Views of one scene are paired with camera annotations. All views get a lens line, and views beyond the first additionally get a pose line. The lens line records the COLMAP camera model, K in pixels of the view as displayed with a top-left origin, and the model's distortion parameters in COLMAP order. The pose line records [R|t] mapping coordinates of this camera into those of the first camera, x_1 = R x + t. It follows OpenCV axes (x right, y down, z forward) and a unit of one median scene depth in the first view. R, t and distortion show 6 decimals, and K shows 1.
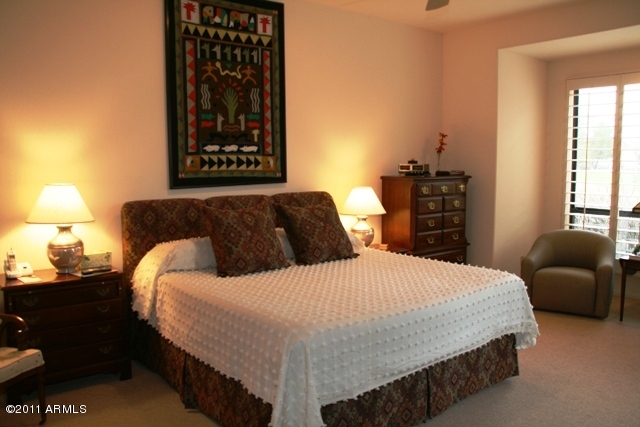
lens RADIAL K [[547.4, 0, 320.0], [0, 547.4, 213.5], [0, 0, 1]] dist [-0.139219, 0.134242]
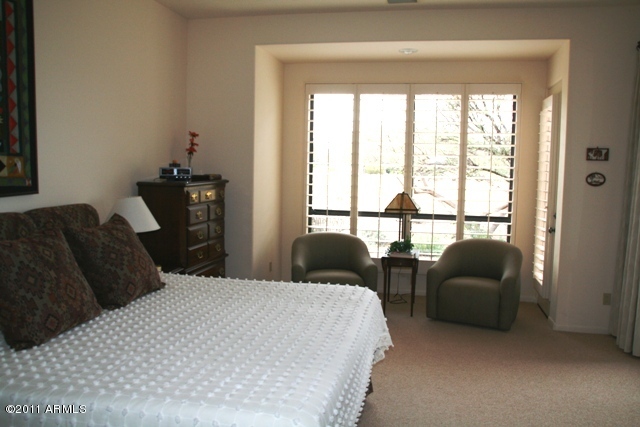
lens RADIAL K [[547.4, 0, 320.0], [0, 547.4, 213.5], [0, 0, 1]] dist [-0.139219, 0.134242]
pose [[0.777849, -0.043992, 0.626909, -0.189501], [0.043706, 0.998918, 0.015867, -0.022458], [-0.626929, 0.015058, 0.778931, 0.199627]]
